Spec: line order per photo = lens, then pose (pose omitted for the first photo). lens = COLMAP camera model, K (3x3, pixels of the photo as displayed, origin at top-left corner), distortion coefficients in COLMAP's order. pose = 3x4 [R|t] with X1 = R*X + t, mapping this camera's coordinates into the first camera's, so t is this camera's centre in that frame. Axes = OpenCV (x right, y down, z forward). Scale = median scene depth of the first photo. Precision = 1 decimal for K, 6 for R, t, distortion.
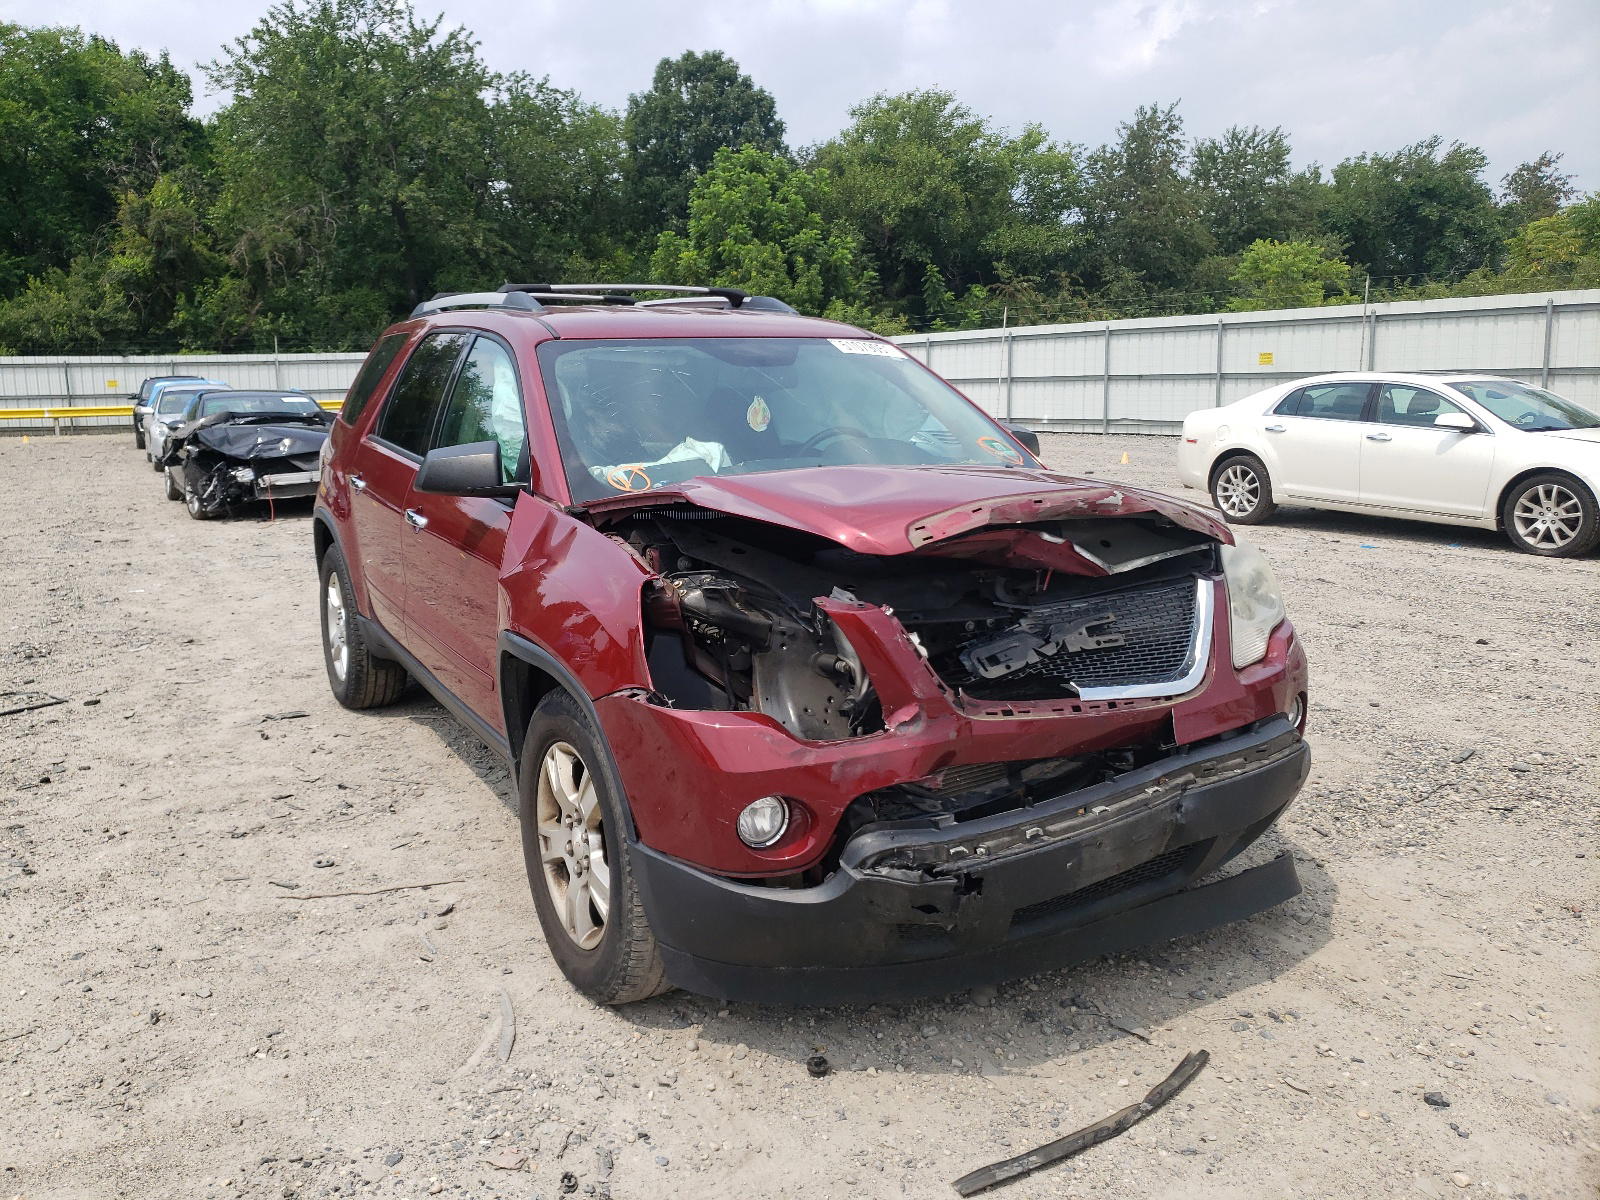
lens RADIAL K [[1312.7, 0, 758.8], [0, 1312.7, 671.6], [0, 0, 1]] dist [-0.003473, 0.039678]
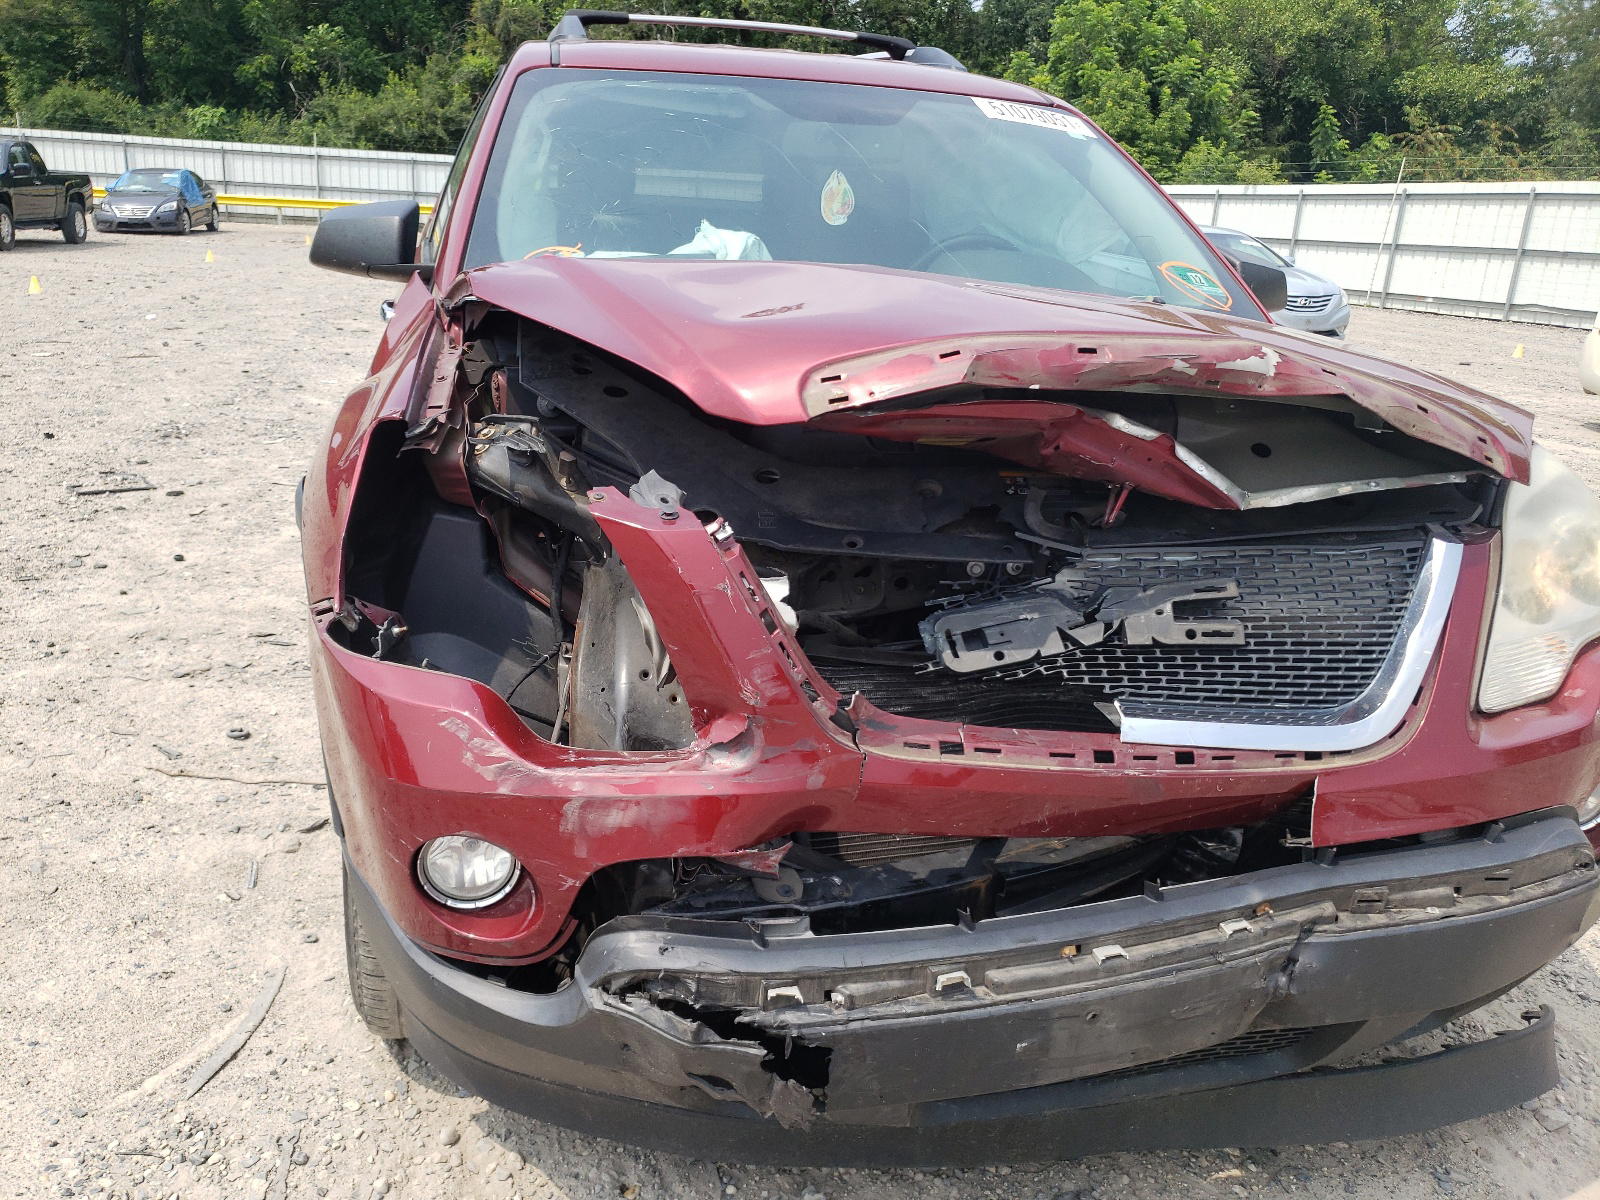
lens RADIAL K [[1250.3, 0, 731.5], [0, 1250.3, 665.0], [0, 0, 1]] dist [0.011699, 0.002924]
pose [[0.954701, 0.160184, -0.250773, 0.204558], [-0.128744, 0.982138, 0.137222, -0.054288], [0.268274, -0.098721, 0.958271, 0.446283]]
